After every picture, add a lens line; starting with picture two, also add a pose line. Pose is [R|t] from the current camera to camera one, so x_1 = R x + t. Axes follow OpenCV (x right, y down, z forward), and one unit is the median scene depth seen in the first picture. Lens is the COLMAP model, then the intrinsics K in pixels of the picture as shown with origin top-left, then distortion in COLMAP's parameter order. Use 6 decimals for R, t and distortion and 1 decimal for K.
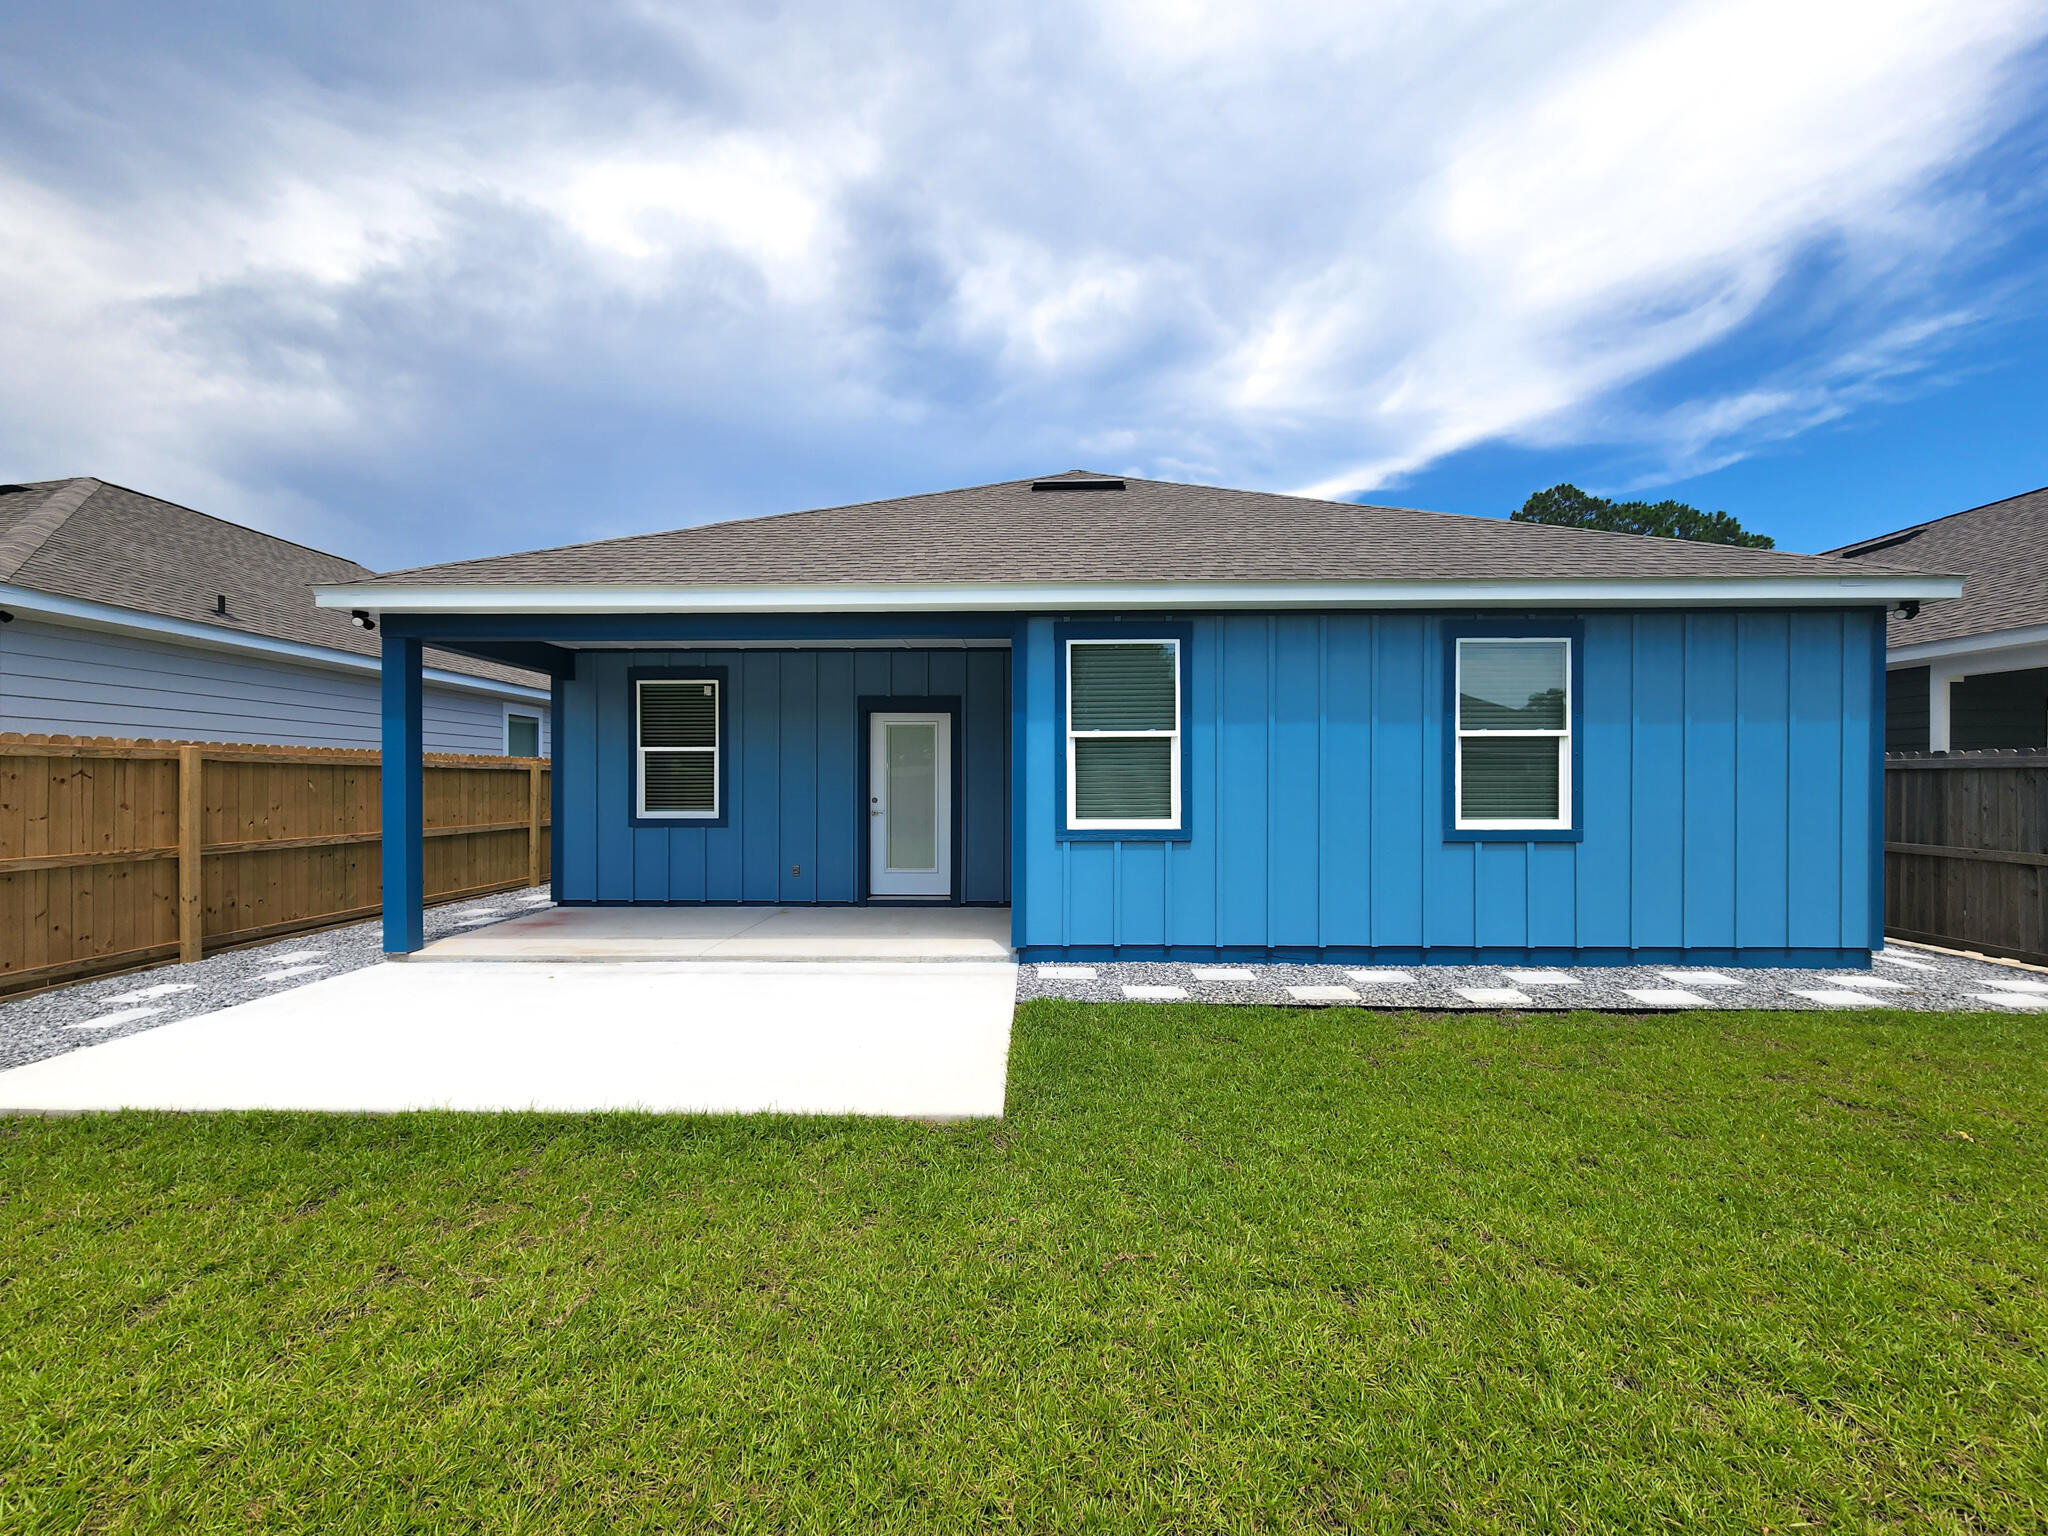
lens RADIAL K [[849.2, 0, 1023.8], [0, 849.2, 801.9], [0, 0, 1]] dist [0.000304, -0.001195]
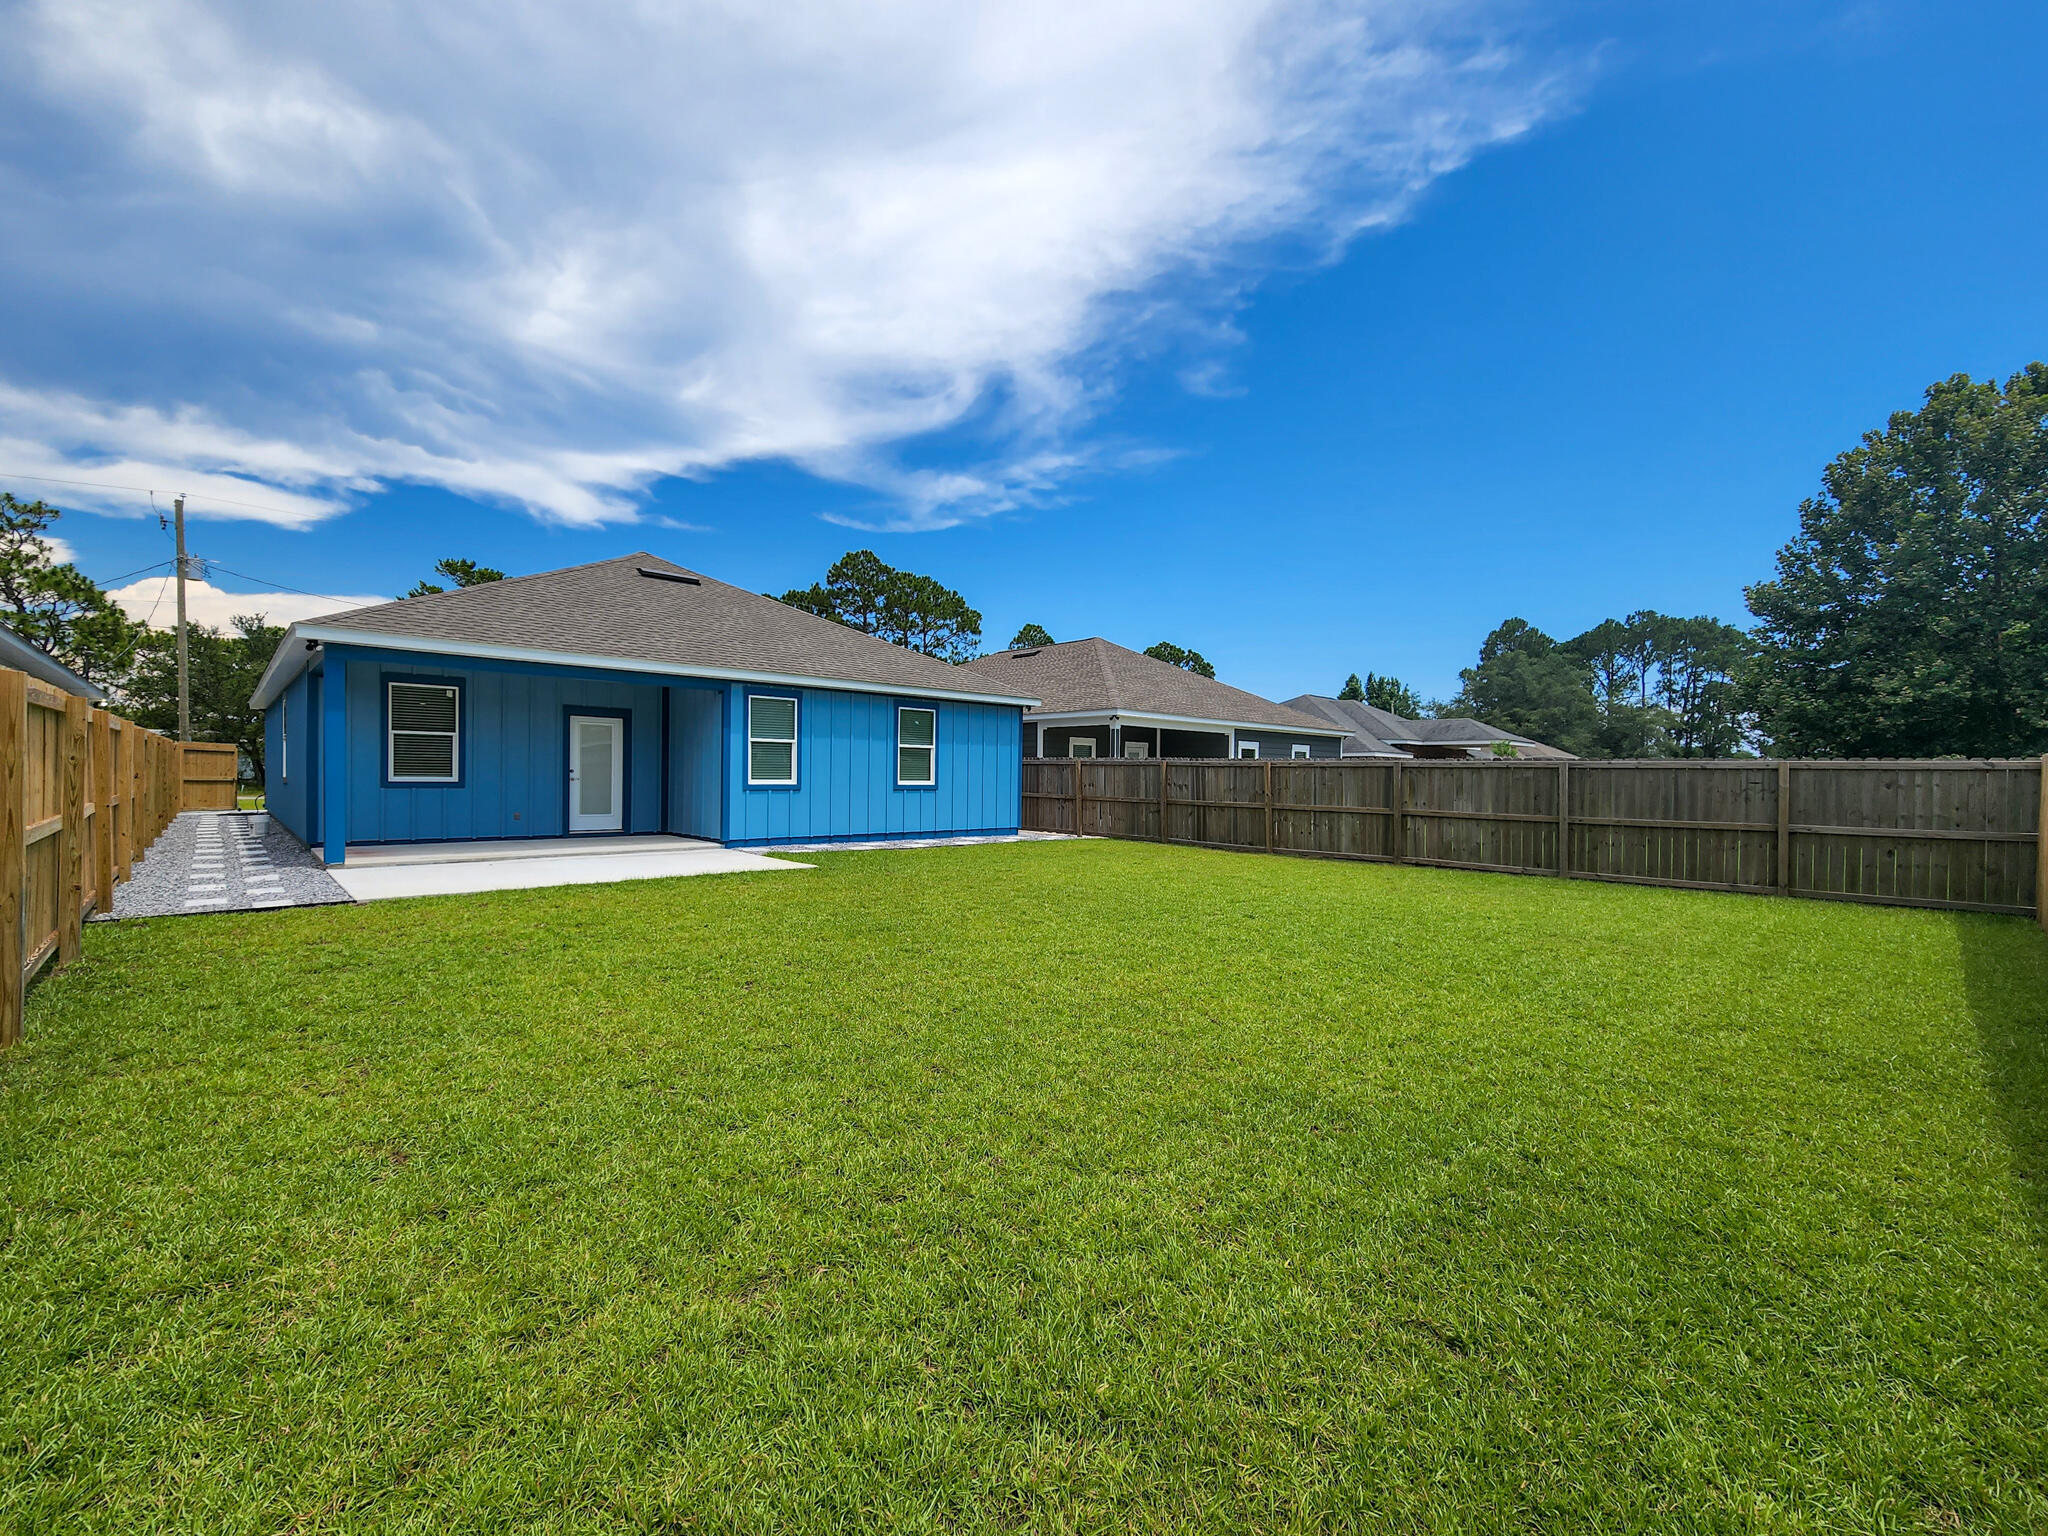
lens RADIAL K [[852.1, 0, 1023.8], [0, 852.1, 789.3], [0, 0, 1]] dist [0.001843, 0.000183]
pose [[0.710293, -0.001113, 0.703905, -0.691912], [-0.001214, 0.999995, 0.002806, 0.027192], [-0.703905, -0.002848, 0.710289, -0.720106]]
